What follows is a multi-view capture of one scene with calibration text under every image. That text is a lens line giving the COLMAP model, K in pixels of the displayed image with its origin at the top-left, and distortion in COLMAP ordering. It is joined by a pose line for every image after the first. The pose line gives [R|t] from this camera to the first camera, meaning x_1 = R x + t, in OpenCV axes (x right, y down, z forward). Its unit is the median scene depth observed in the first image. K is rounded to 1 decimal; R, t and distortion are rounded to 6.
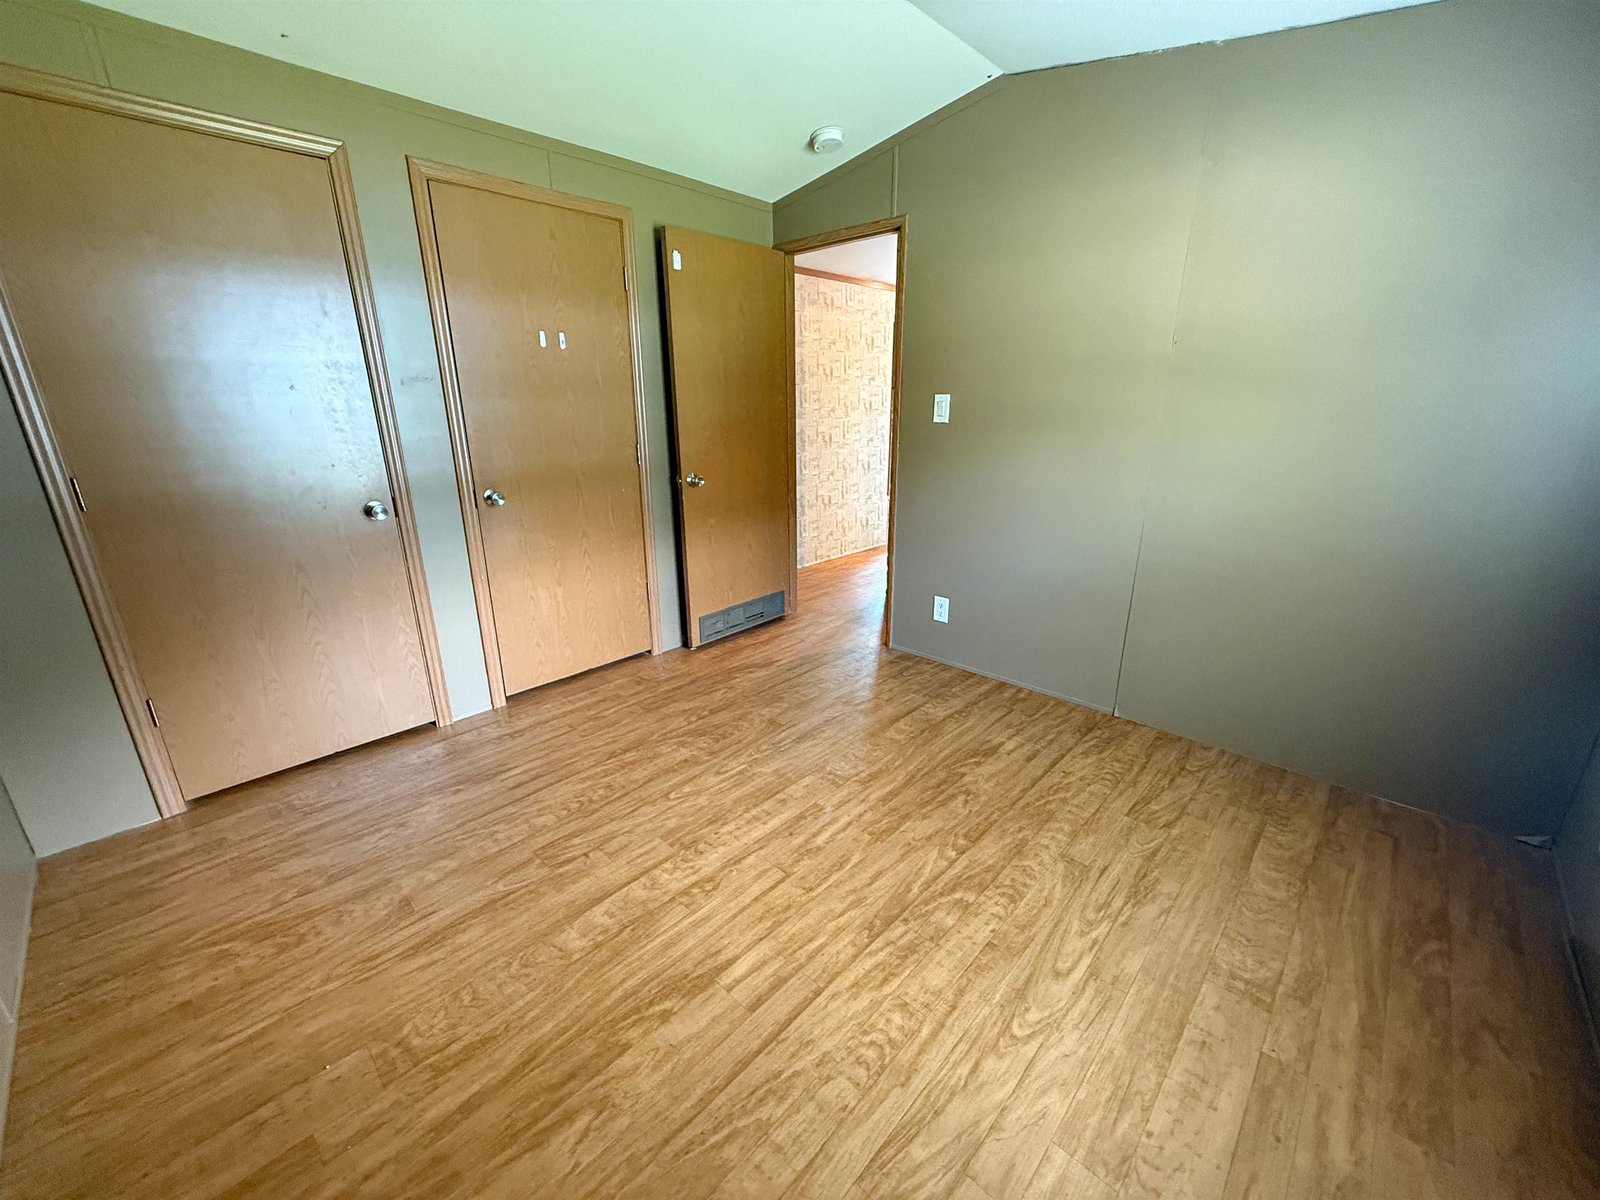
lens RADIAL K [[633.9, 0, 794.5], [0, 633.9, 602.2], [0, 0, 1]] dist [-0.001630, -0.000038]
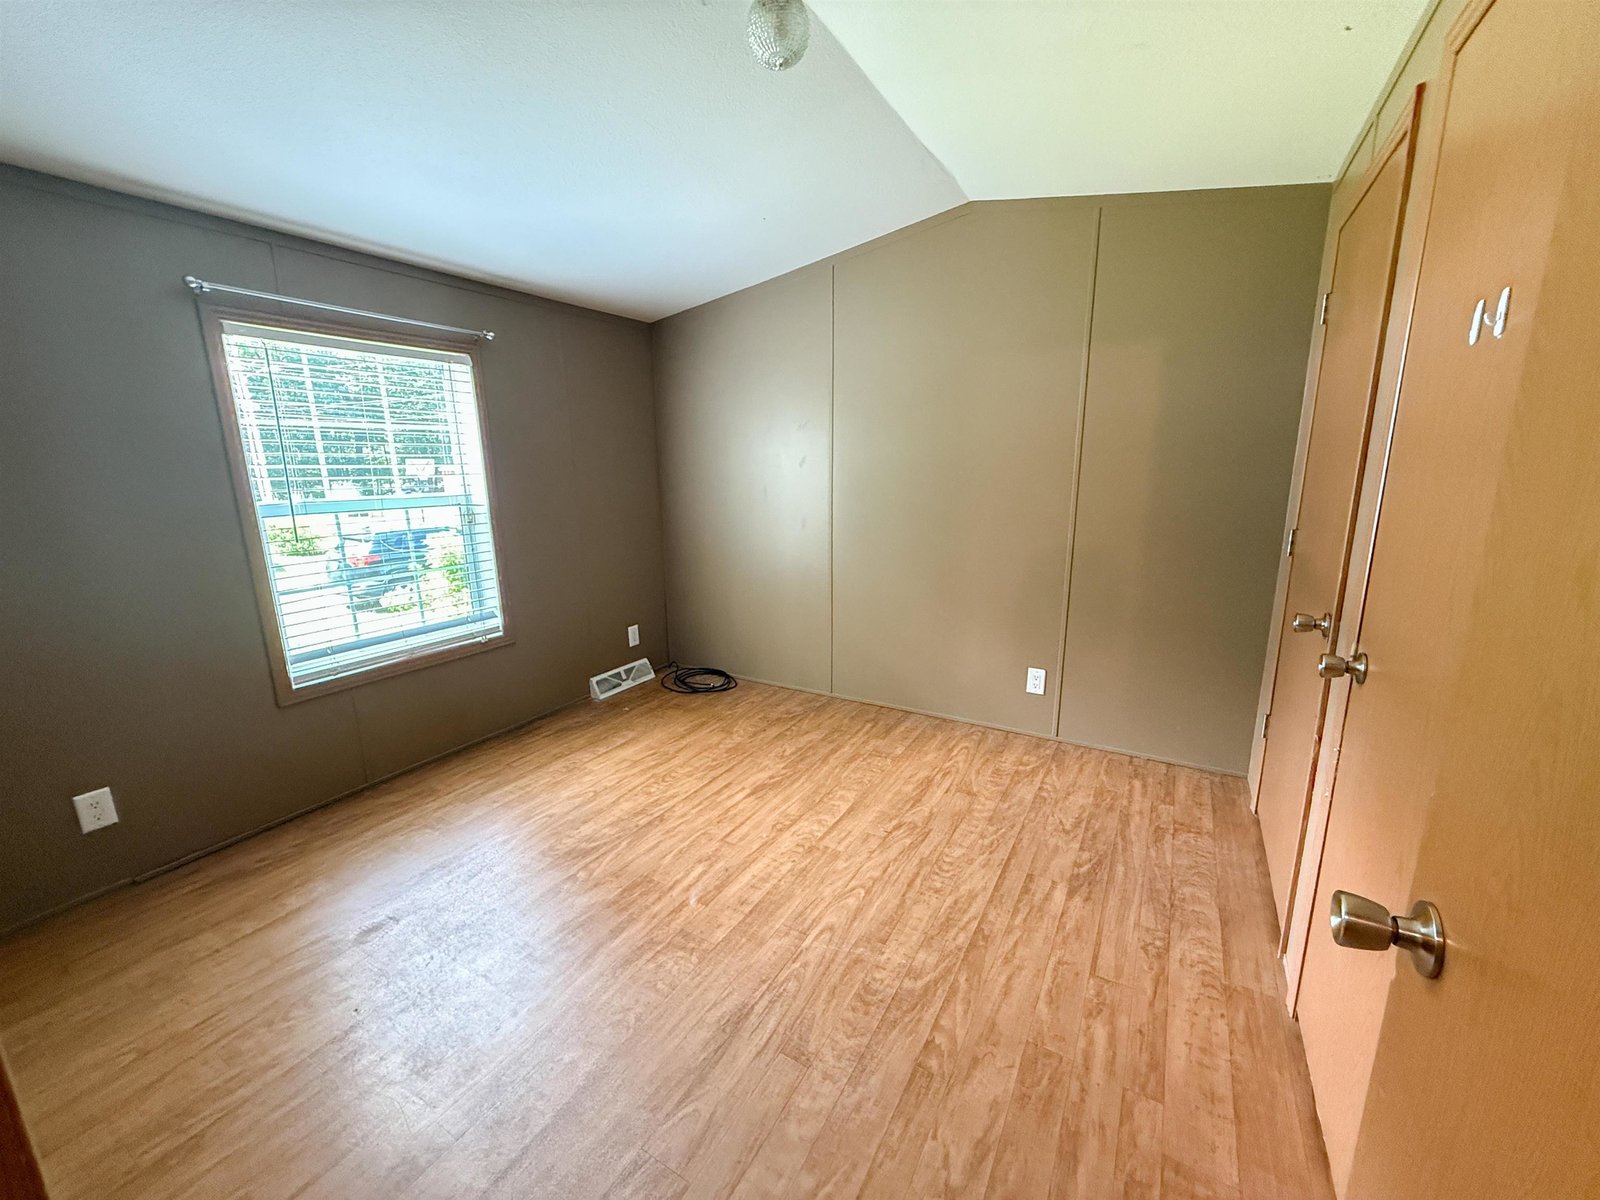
lens RADIAL K [[642.9, 0, 792.3], [0, 642.9, 599.5], [0, 0, 1]] dist [-0.002229, 0.001965]
pose [[-0.975244, 0.066642, -0.210849, 0.782209], [-0.045900, 0.871735, 0.487823, -0.664802], [0.216314, 0.485425, -0.847096, 1.905839]]
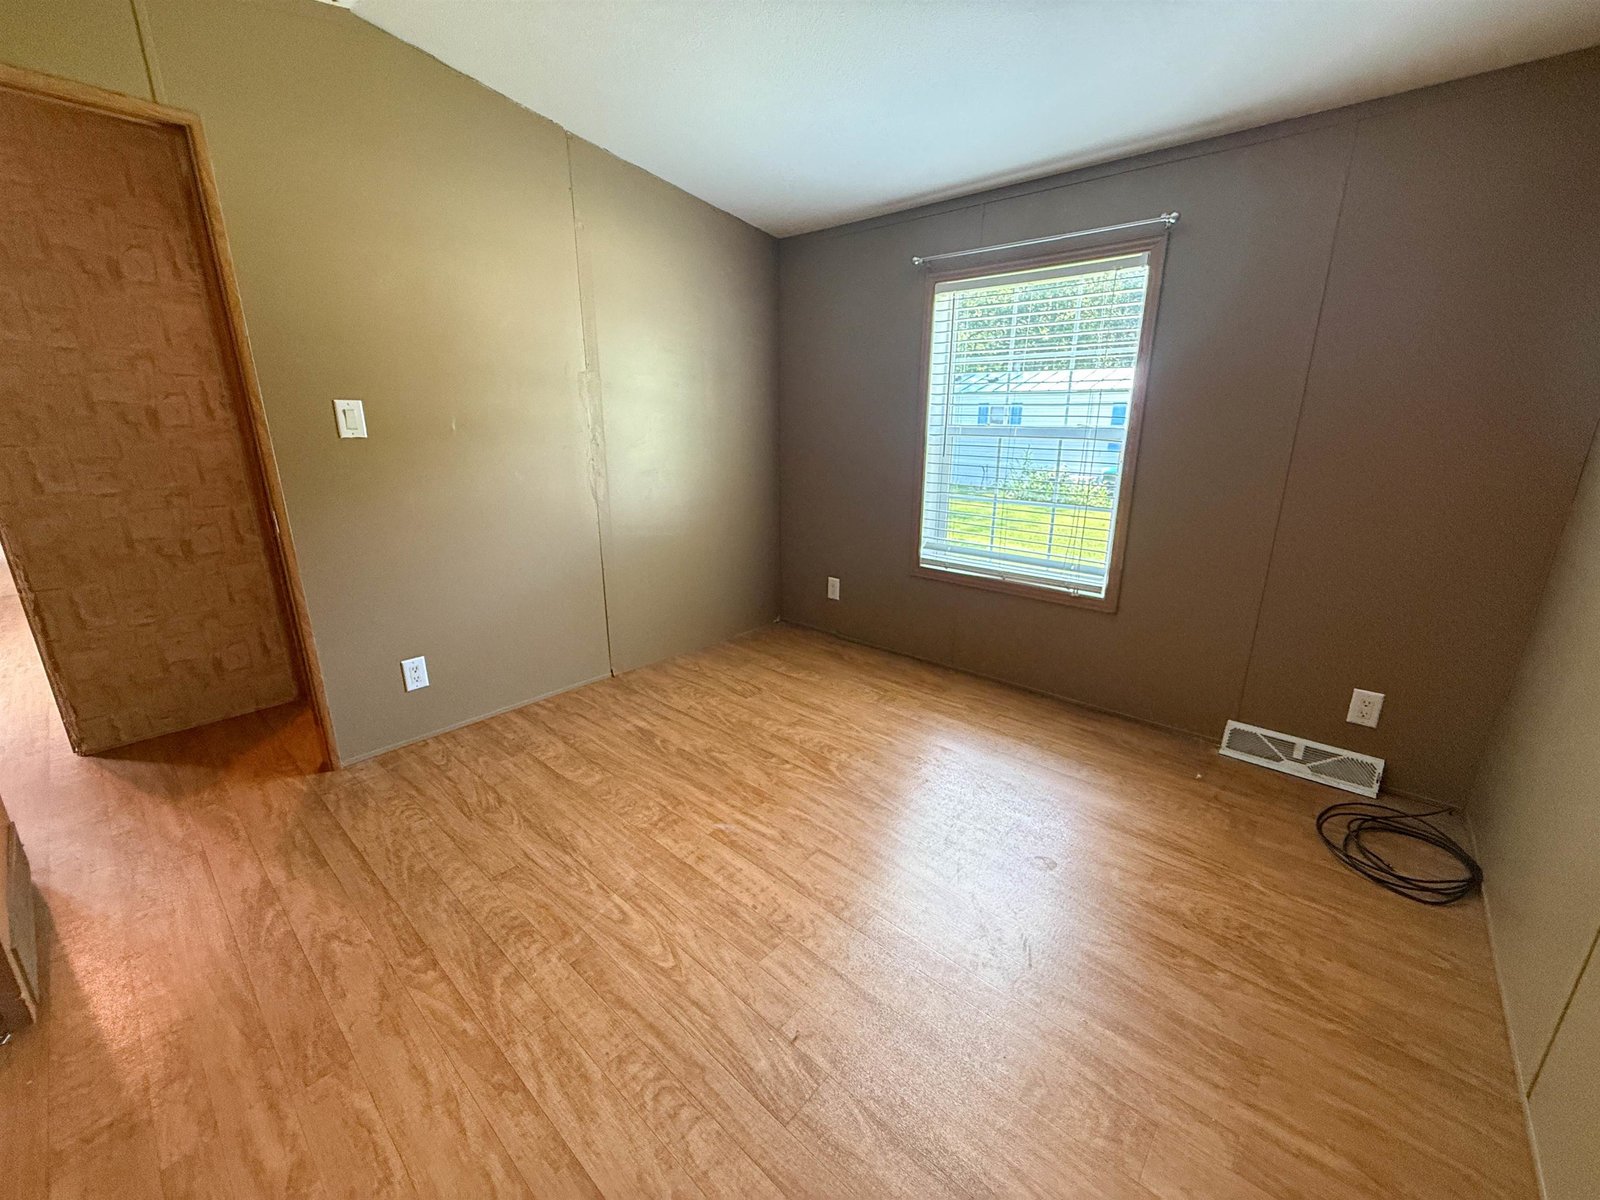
lens RADIAL K [[635.8, 0, 798.5], [0, 635.8, 598.2], [0, 0, 1]] dist [0.003158, -0.000132]
pose [[-0.035591, -0.269745, 0.962274, -0.567770], [0.298005, 0.916213, 0.267856, -0.157462], [-0.953900, 0.296296, 0.047777, 0.523673]]
